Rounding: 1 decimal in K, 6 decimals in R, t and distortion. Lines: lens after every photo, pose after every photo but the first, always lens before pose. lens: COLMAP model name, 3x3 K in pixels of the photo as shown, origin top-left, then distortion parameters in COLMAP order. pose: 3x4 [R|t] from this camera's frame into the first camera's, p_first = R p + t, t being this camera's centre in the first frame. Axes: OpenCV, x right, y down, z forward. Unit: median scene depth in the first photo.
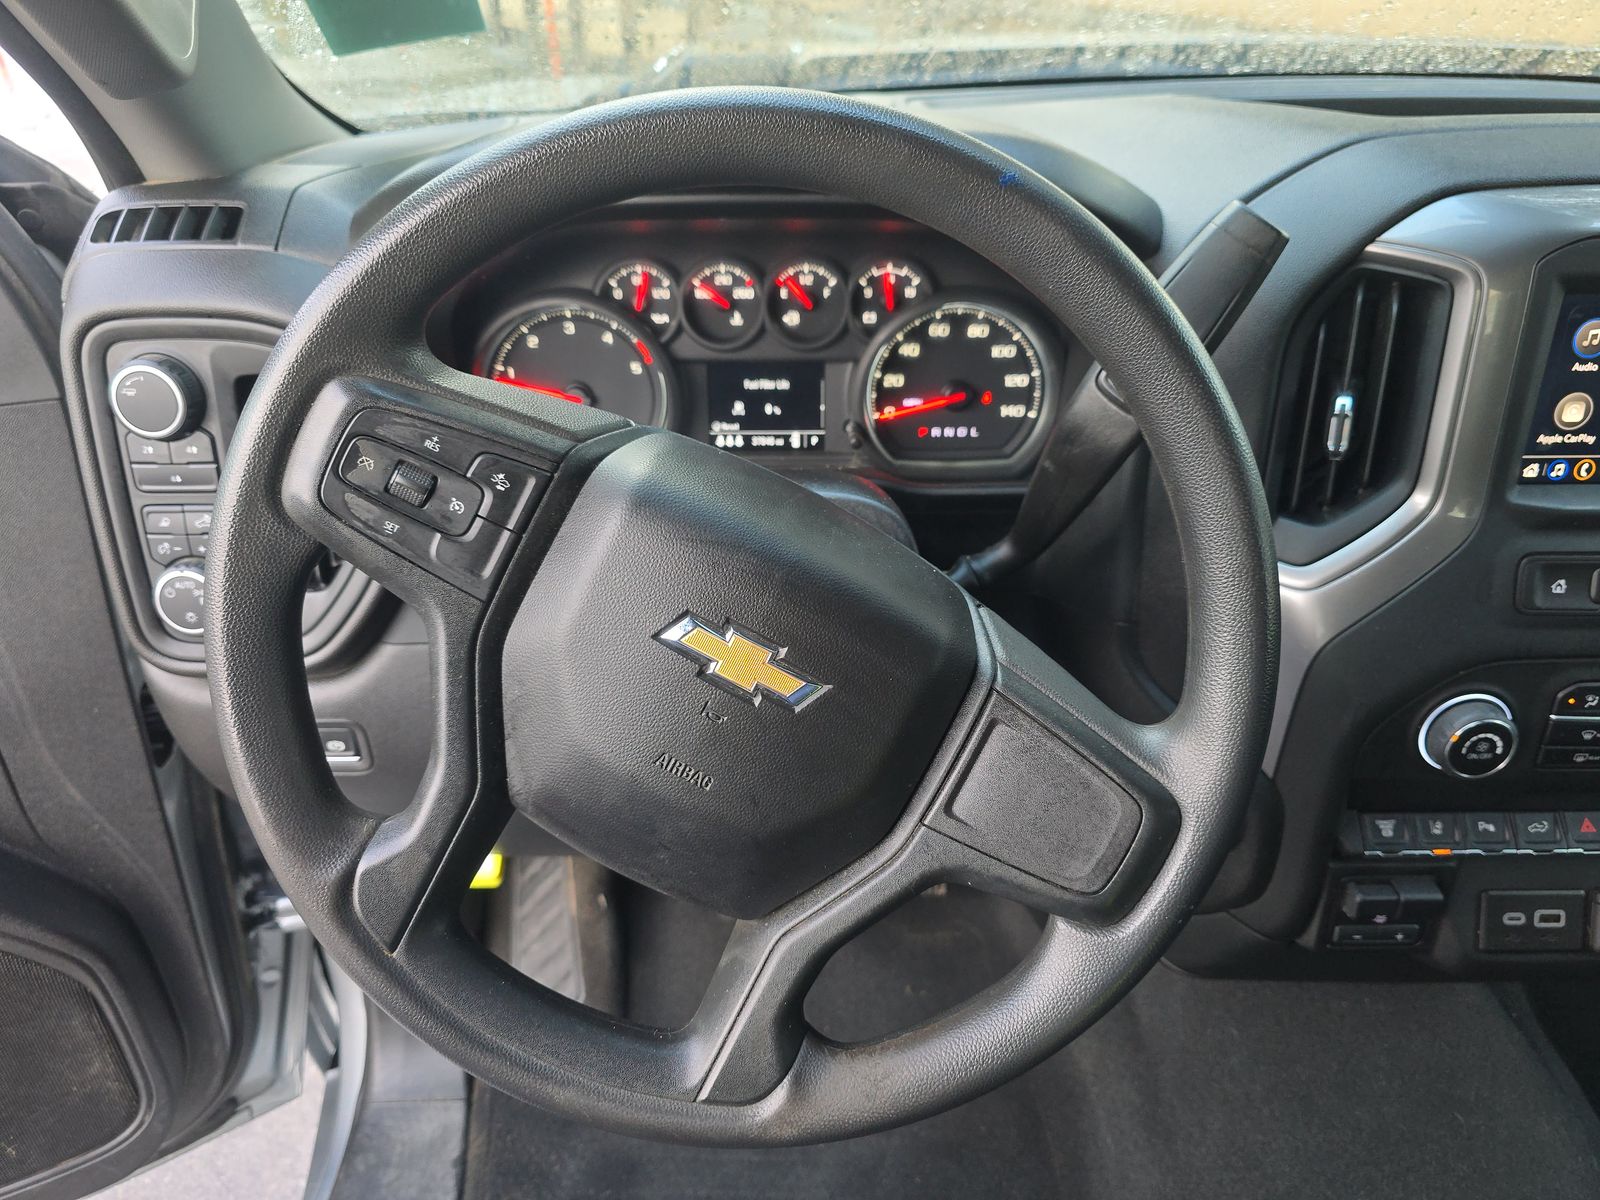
lens RADIAL K [[1088.0, 0, 803.8], [0, 1088.0, 608.0], [0, 0, 1]] dist [0.012359, 0.000184]
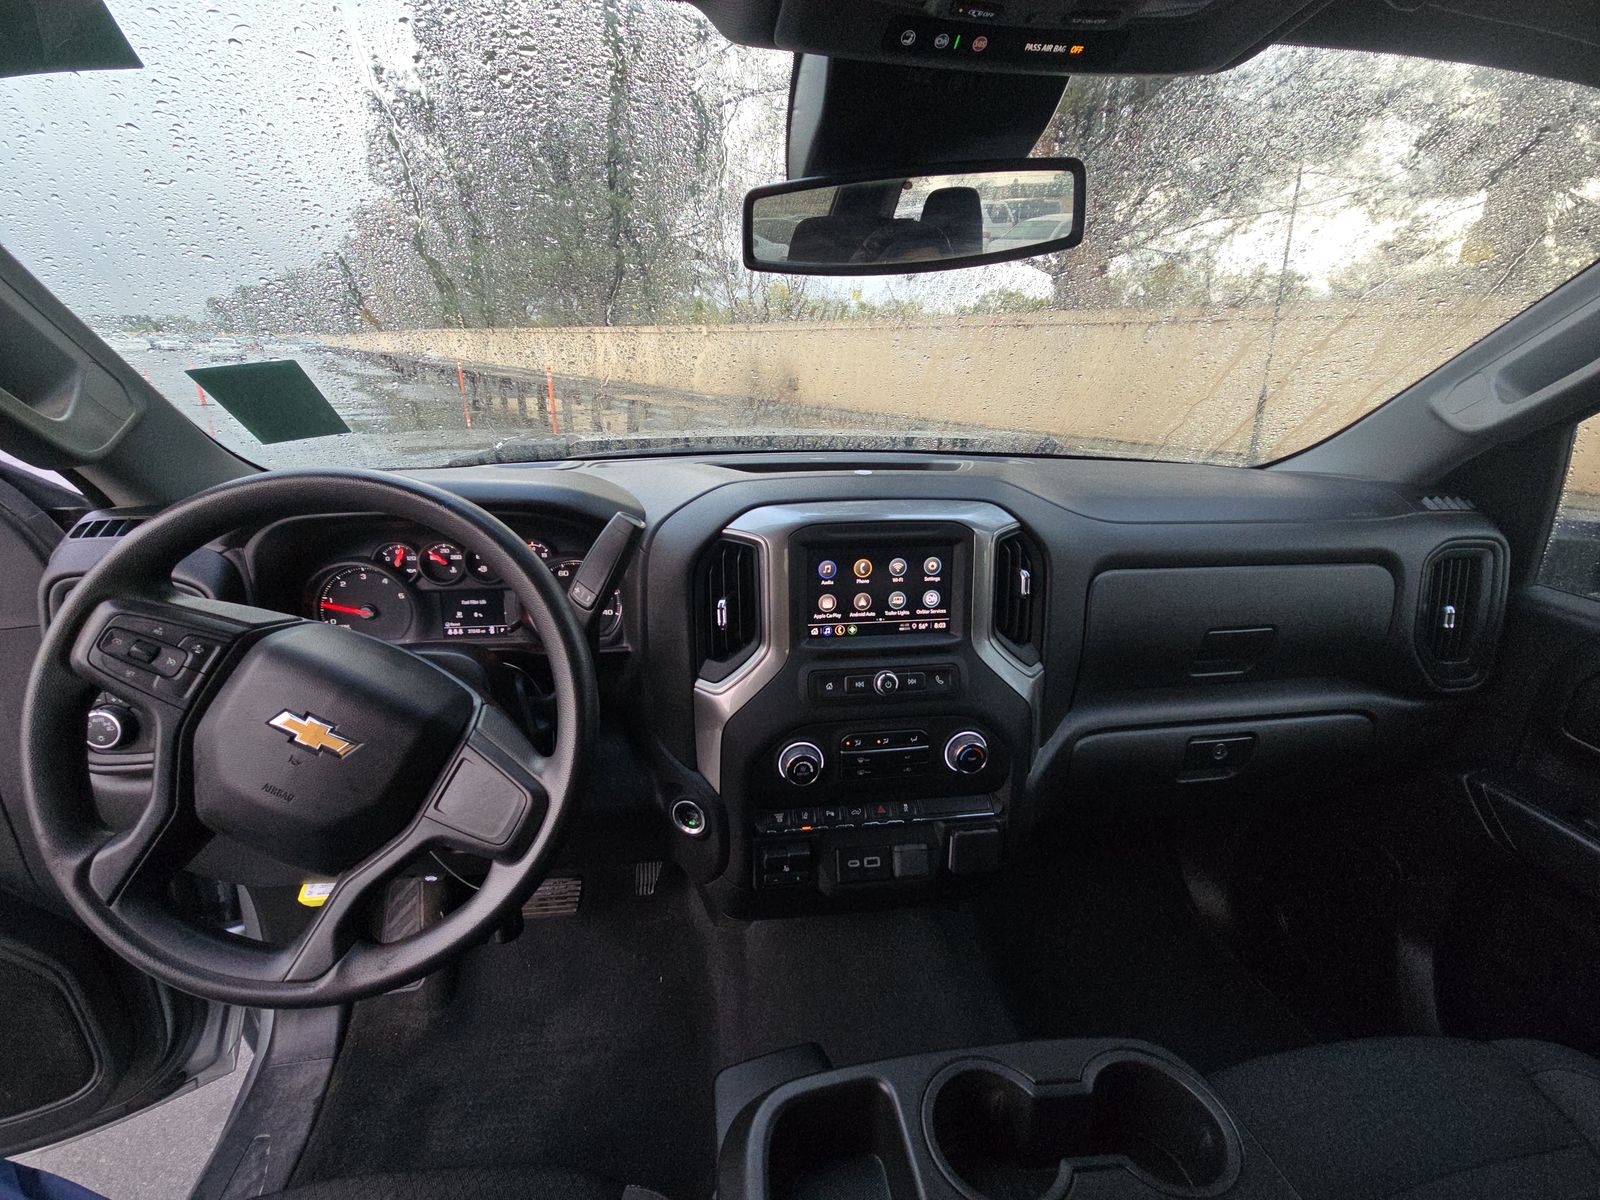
lens RADIAL K [[641.4, 0, 795.9], [0, 641.4, 603.6], [0, 0, 1]] dist [0.003600, -0.000171]
pose [[0.993097, -0.027866, 0.113939, 0.491915], [0.050971, 0.977386, -0.205229, 0.073302], [-0.105644, 0.209620, 0.972059, -0.204361]]
